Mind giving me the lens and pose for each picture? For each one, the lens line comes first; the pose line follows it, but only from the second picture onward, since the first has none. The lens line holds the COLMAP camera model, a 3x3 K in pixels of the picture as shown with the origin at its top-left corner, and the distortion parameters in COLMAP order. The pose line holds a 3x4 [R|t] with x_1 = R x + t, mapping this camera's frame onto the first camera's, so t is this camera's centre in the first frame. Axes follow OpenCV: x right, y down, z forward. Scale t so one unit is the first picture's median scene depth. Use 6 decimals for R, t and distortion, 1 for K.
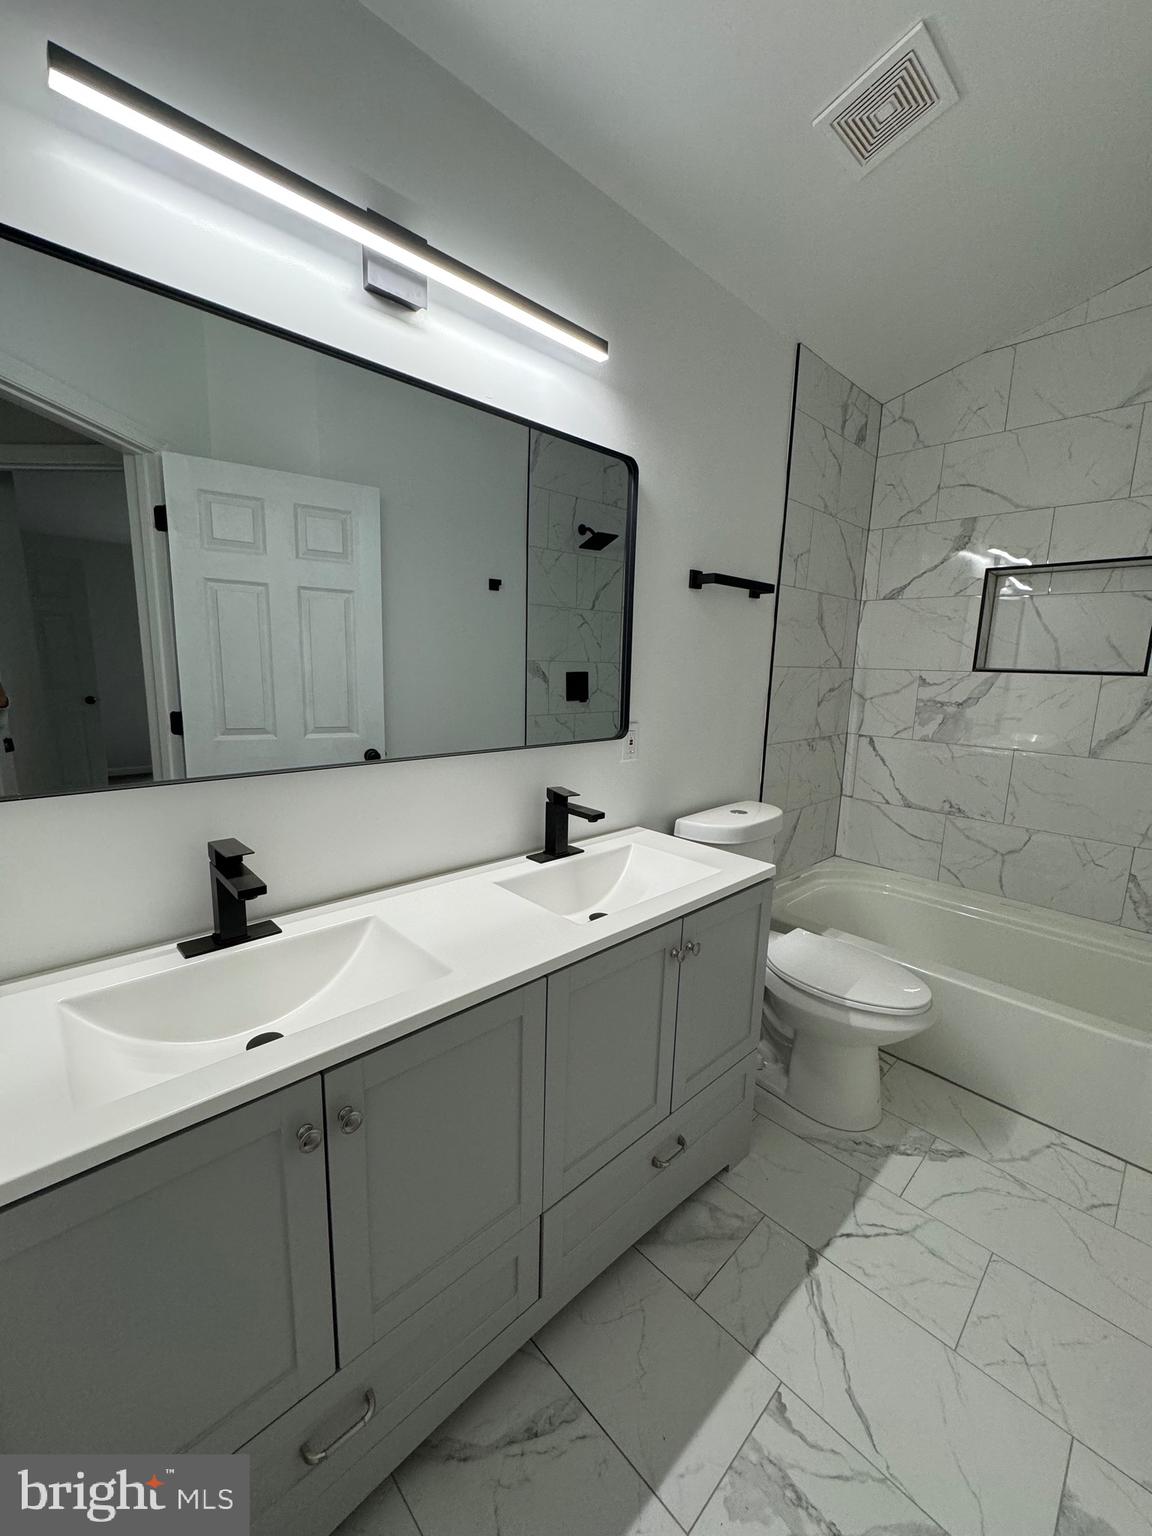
lens RADIAL K [[615.6, 0, 576.0], [0, 615.6, 768.0], [0, 0, 1]] dist [-0.002119, -0.000078]
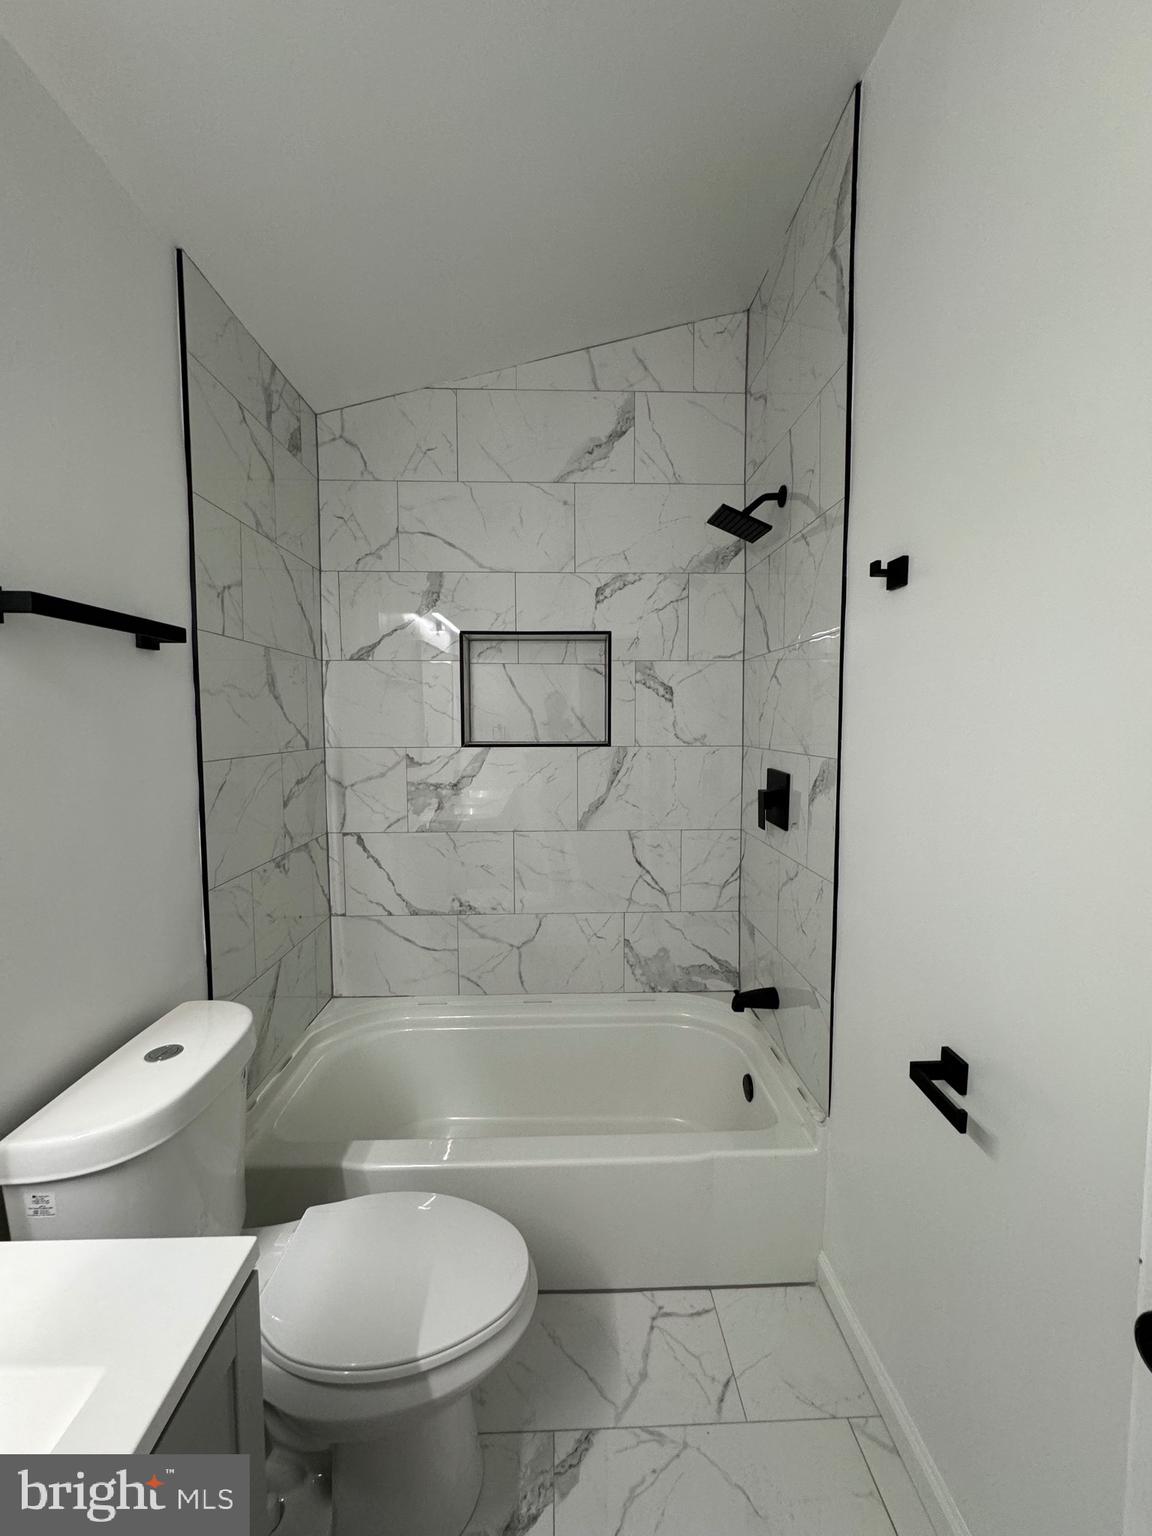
lens RADIAL K [[615.6, 0, 576.0], [0, 615.6, 768.0], [0, 0, 1]] dist [-0.002119, -0.000078]
pose [[0.669284, -0.083722, 0.738274, 0.108063], [0.146422, 0.989008, -0.020583, -0.084788], [-0.728436, 0.121876, 0.674187, 0.296328]]
